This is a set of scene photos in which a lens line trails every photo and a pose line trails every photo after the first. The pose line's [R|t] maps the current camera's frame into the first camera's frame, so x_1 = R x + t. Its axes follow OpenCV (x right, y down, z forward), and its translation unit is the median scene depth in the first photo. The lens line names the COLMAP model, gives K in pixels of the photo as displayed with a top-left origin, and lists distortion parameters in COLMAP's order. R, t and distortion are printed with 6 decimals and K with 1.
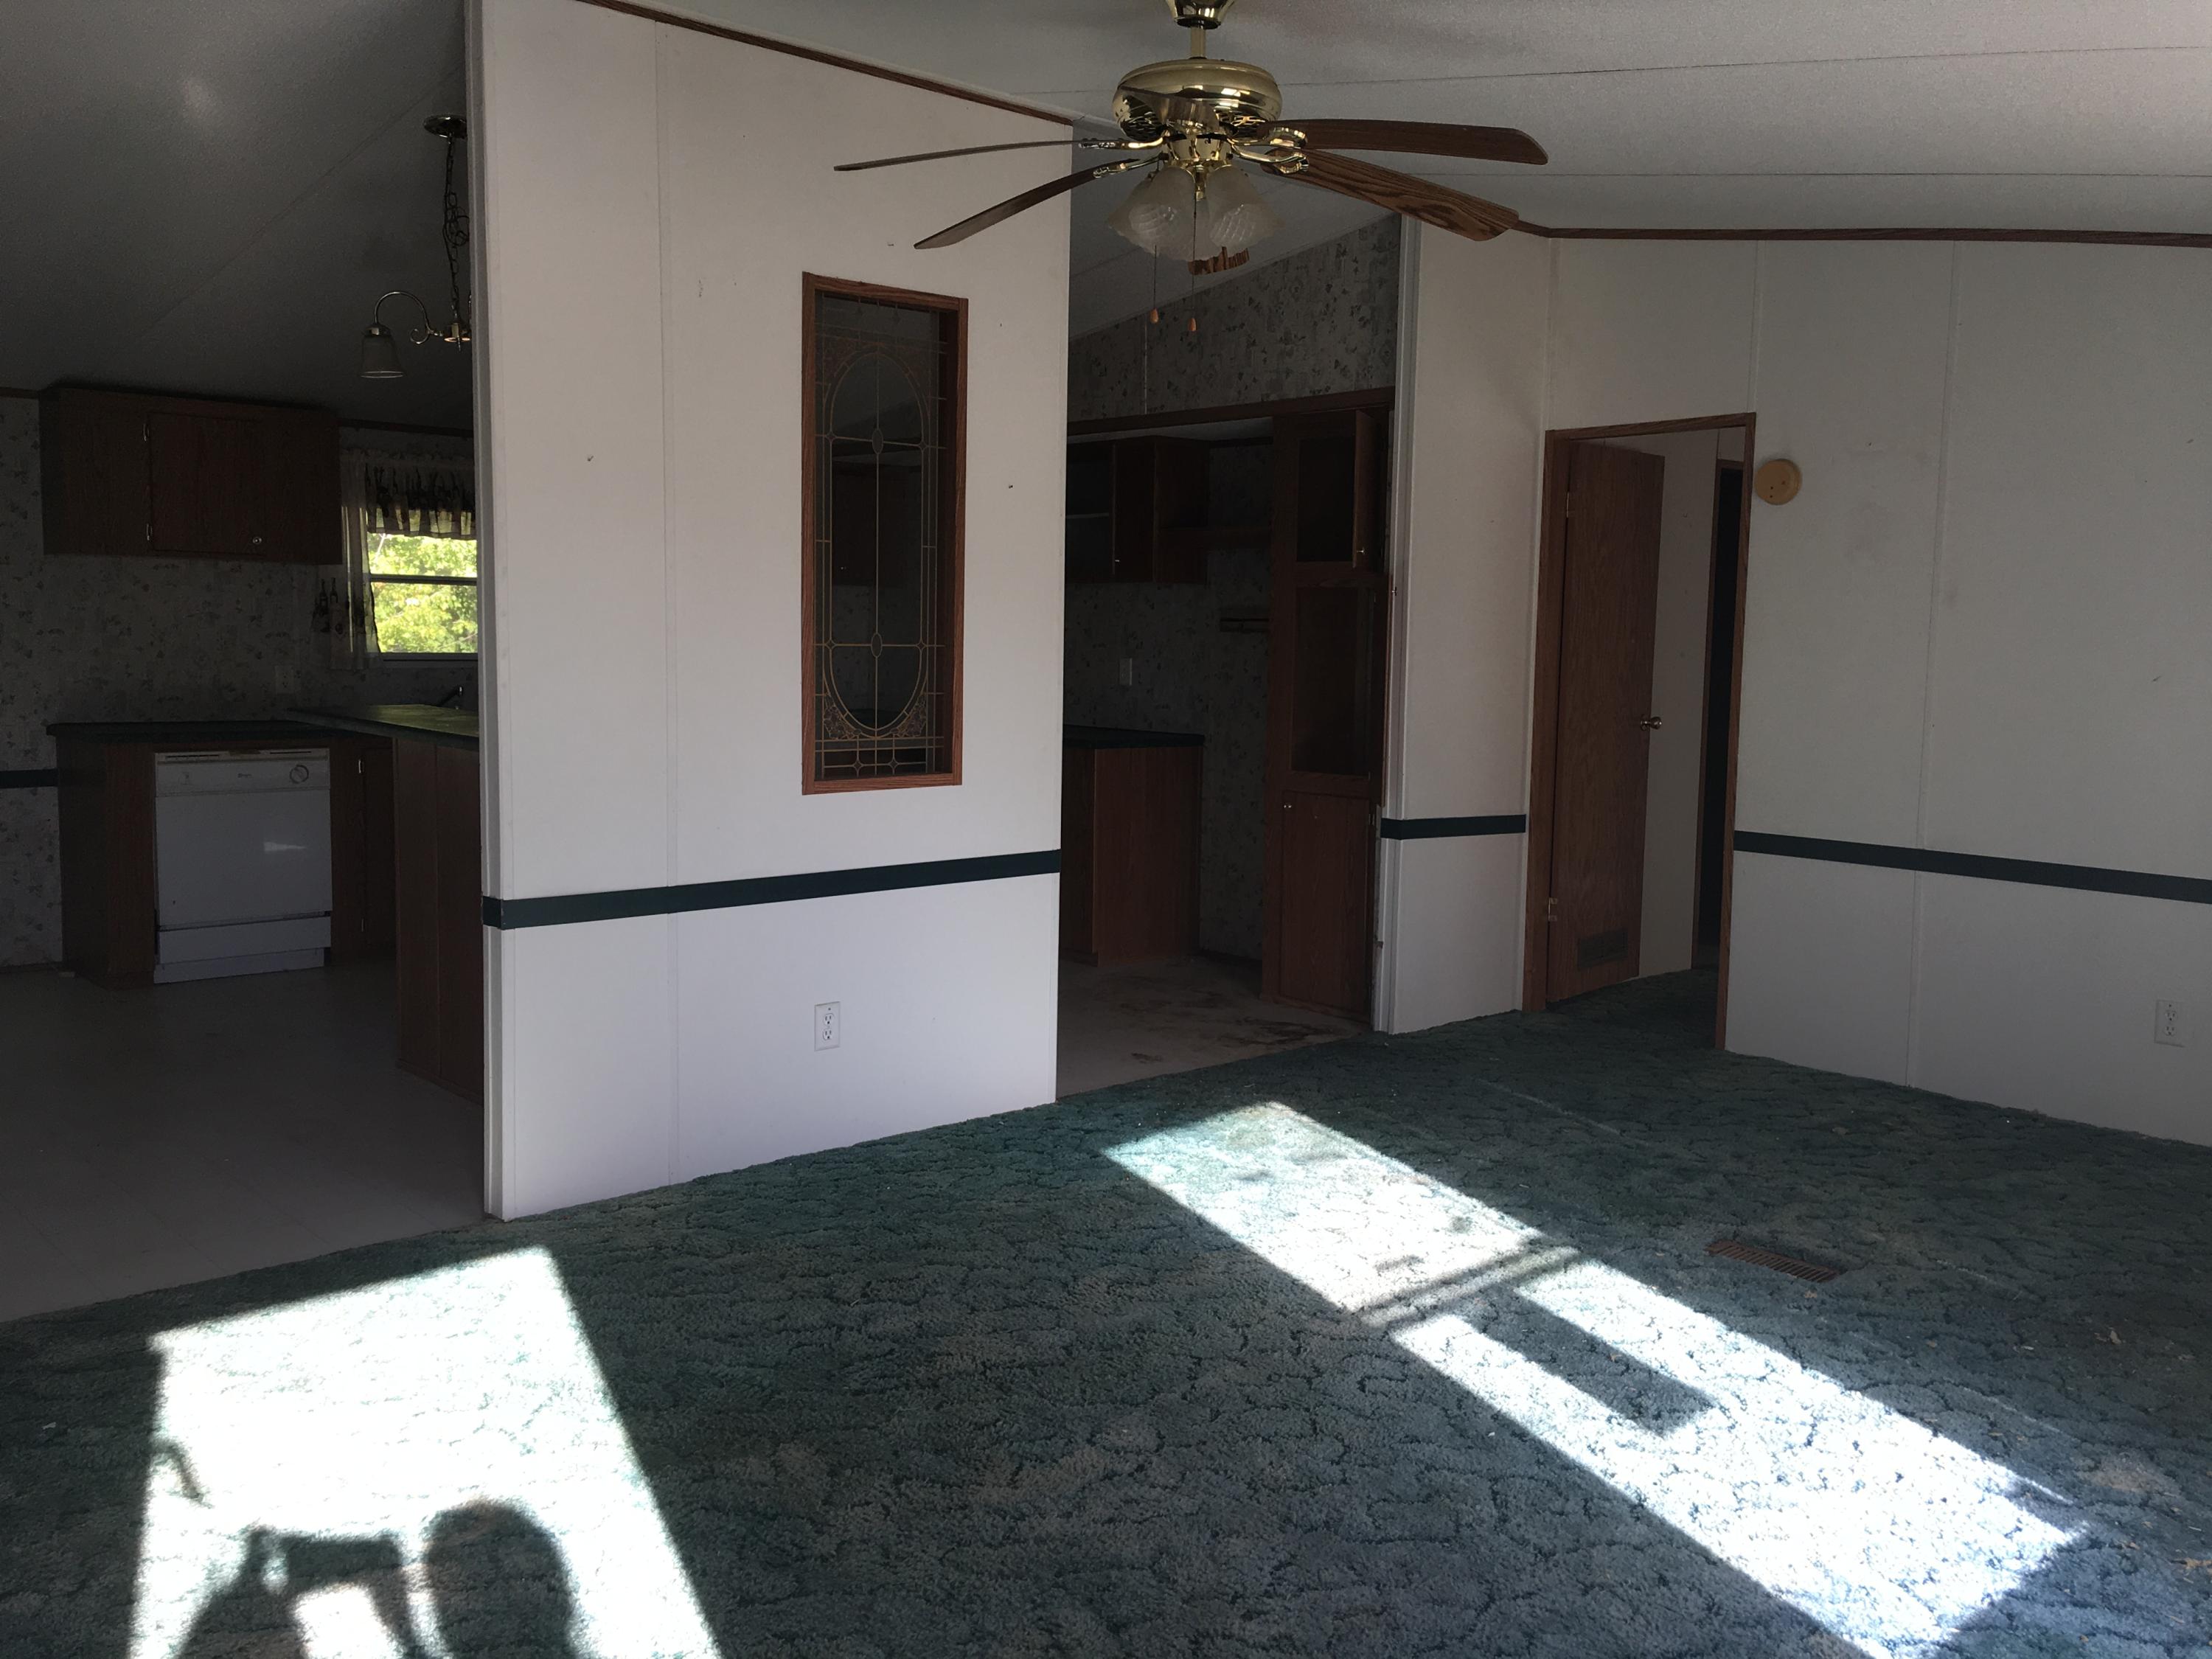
lens RADIAL K [[1863.3, 0, 1107.5], [0, 1863.3, 819.4], [0, 0, 1]] dist [0.109216, -0.167691]
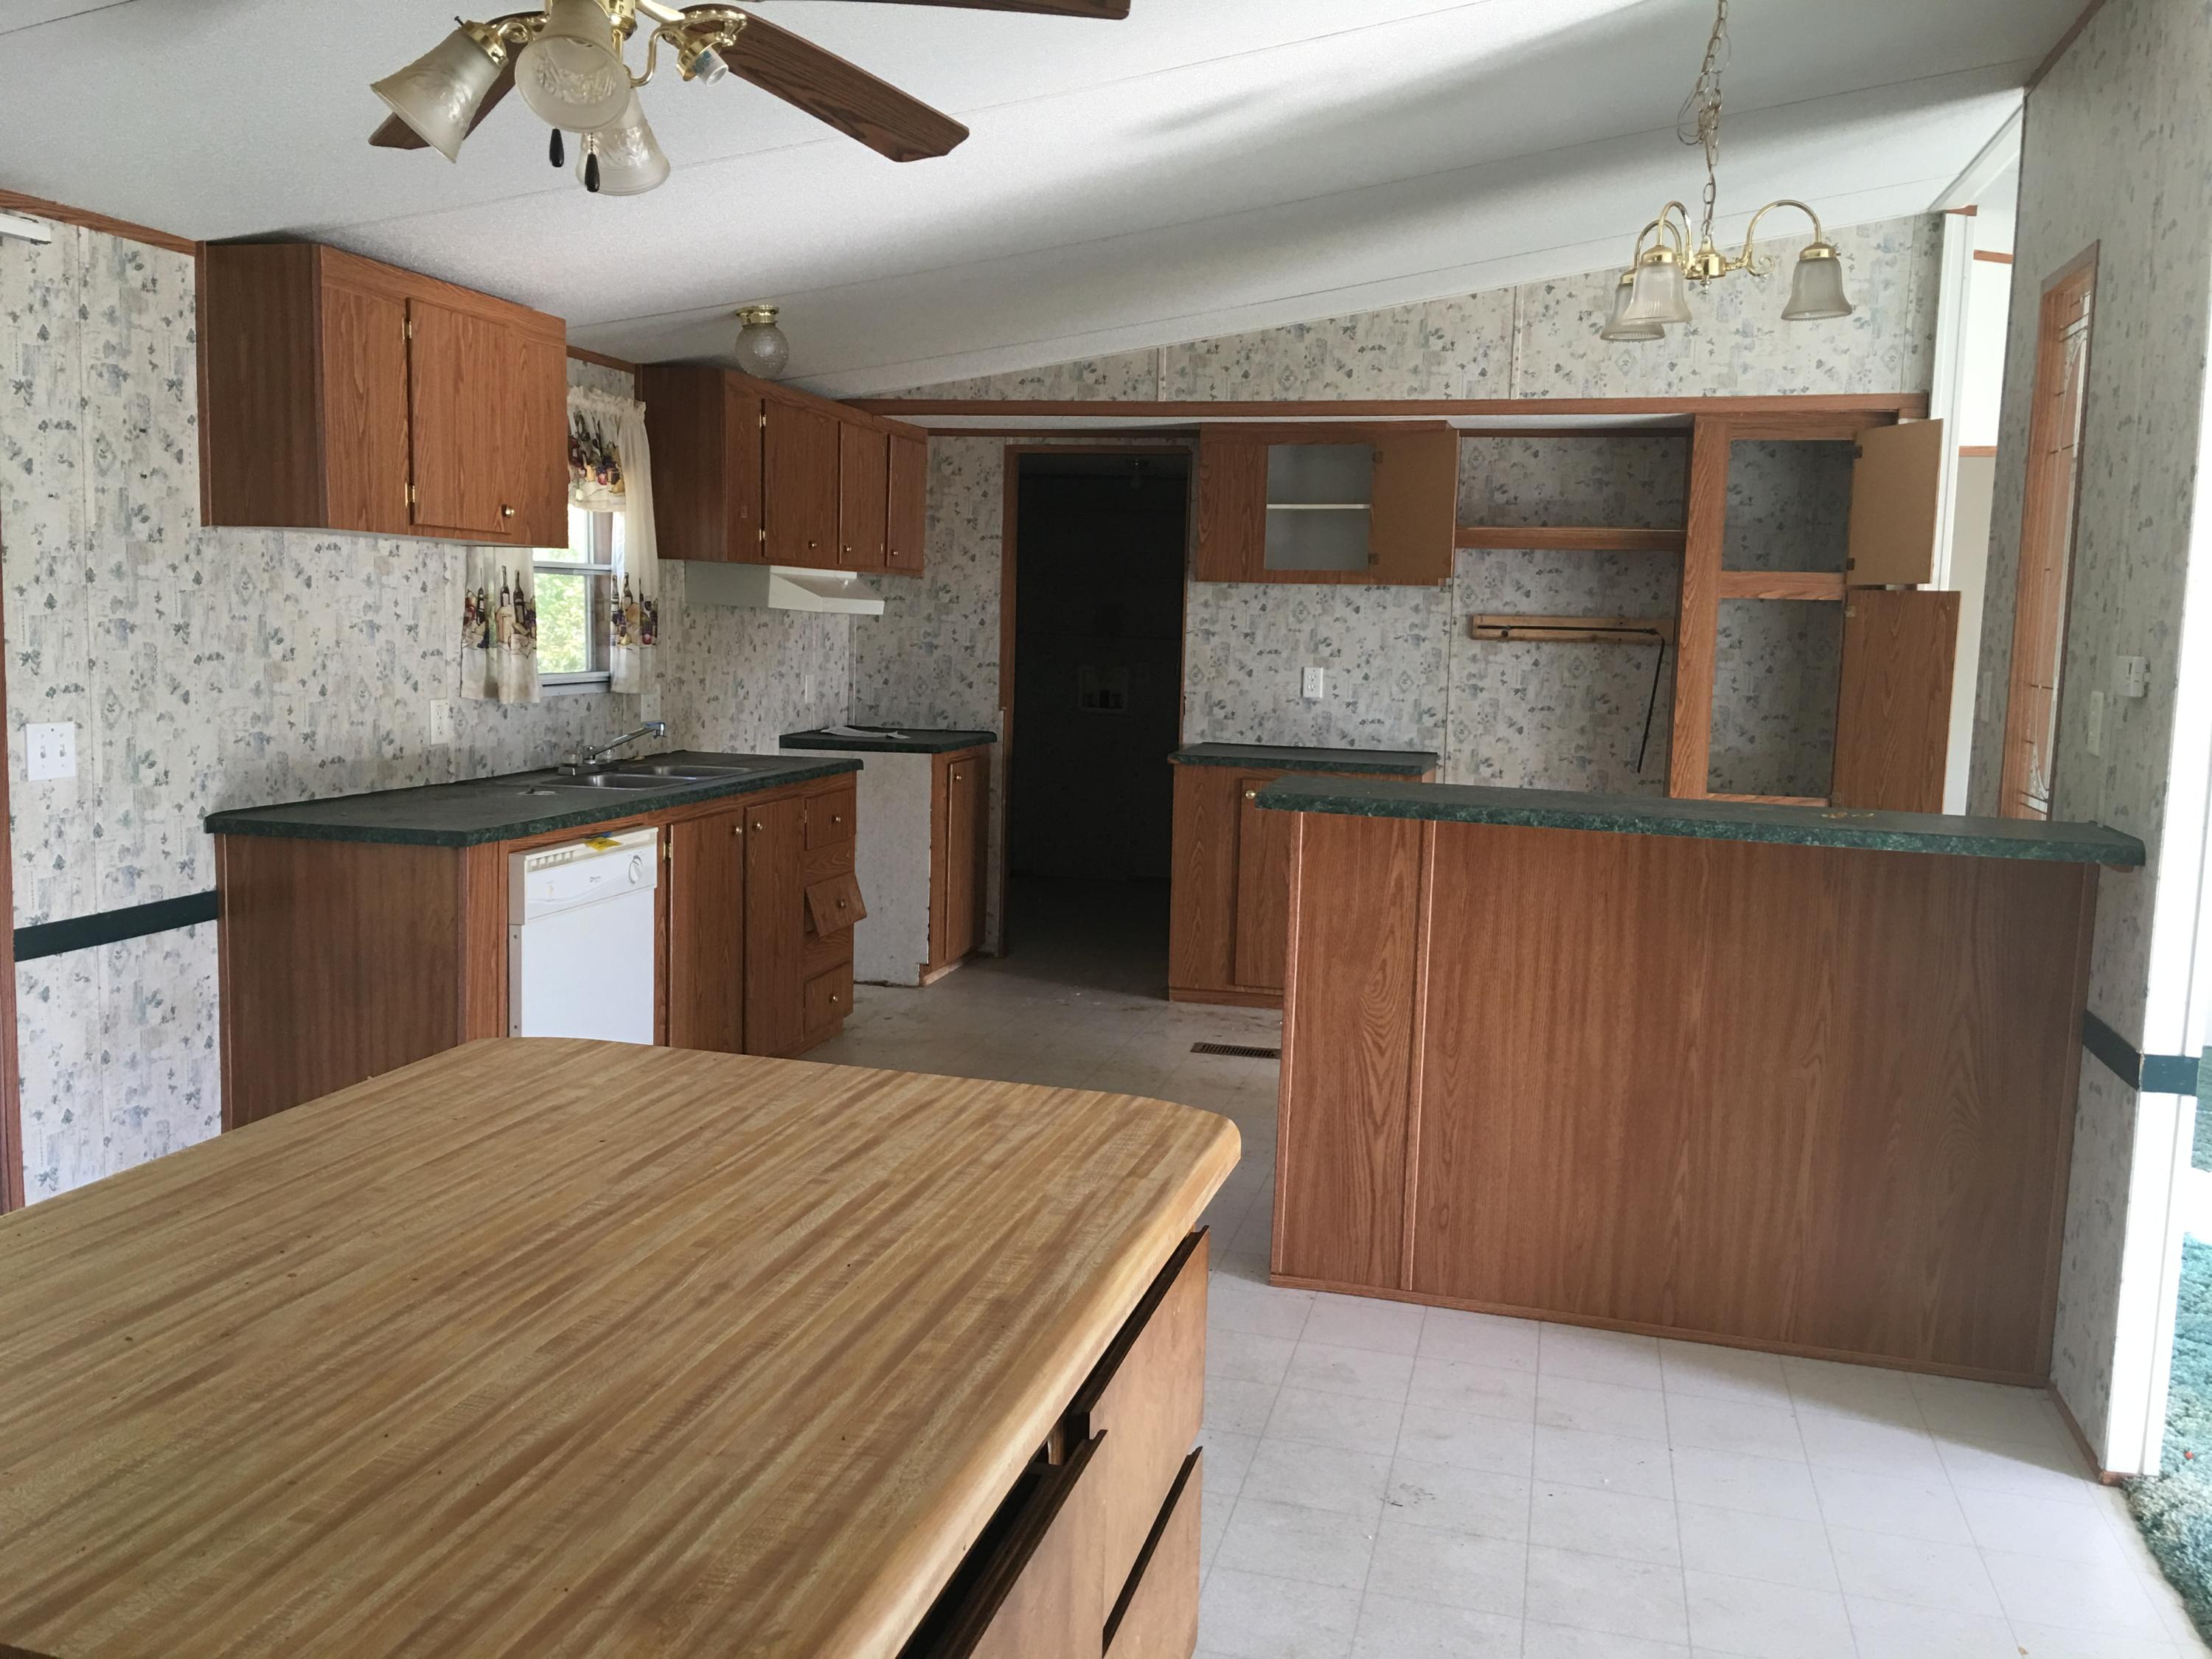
lens RADIAL K [[1863.3, 0, 1099.8], [0, 1863.3, 820.7], [0, 0, 1]] dist [0.109216, -0.167691]
pose [[0.839242, -0.056115, 0.540854, -0.639808], [0.044338, 0.998411, 0.034790, -0.056351], [-0.541947, -0.005217, 0.840396, 0.356022]]
